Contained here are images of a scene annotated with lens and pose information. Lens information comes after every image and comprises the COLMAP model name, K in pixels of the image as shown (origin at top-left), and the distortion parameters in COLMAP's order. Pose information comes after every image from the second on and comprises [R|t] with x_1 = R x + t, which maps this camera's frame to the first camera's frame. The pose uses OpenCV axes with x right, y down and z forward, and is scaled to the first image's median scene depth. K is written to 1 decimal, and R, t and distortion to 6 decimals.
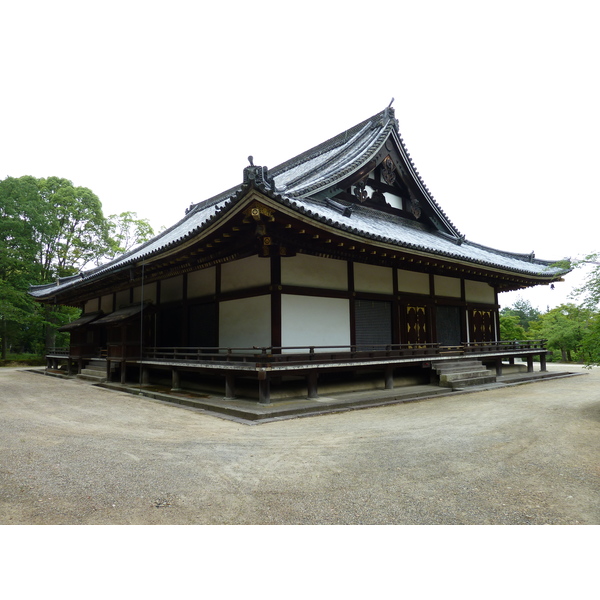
lens RADIAL K [[439.6, 0, 300.0], [0, 439.6, 300.0], [0, 0, 1]] dist [-0.000563, 0.001681]
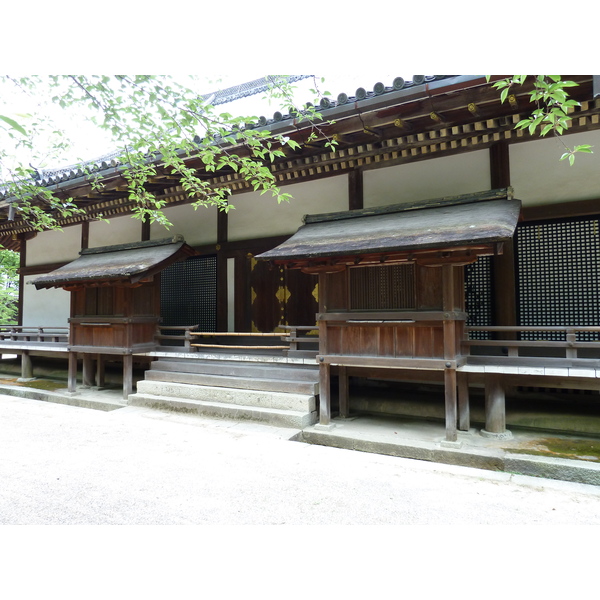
lens RADIAL K [[439.6, 0, 300.0], [0, 439.6, 300.0], [0, 0, 1]] dist [-0.000563, 0.001681]
pose [[0.940146, 0.021489, 0.340092, -0.436418], [-0.038550, 0.998310, 0.043490, 0.055815], [-0.338583, -0.053998, 0.939386, 0.522539]]
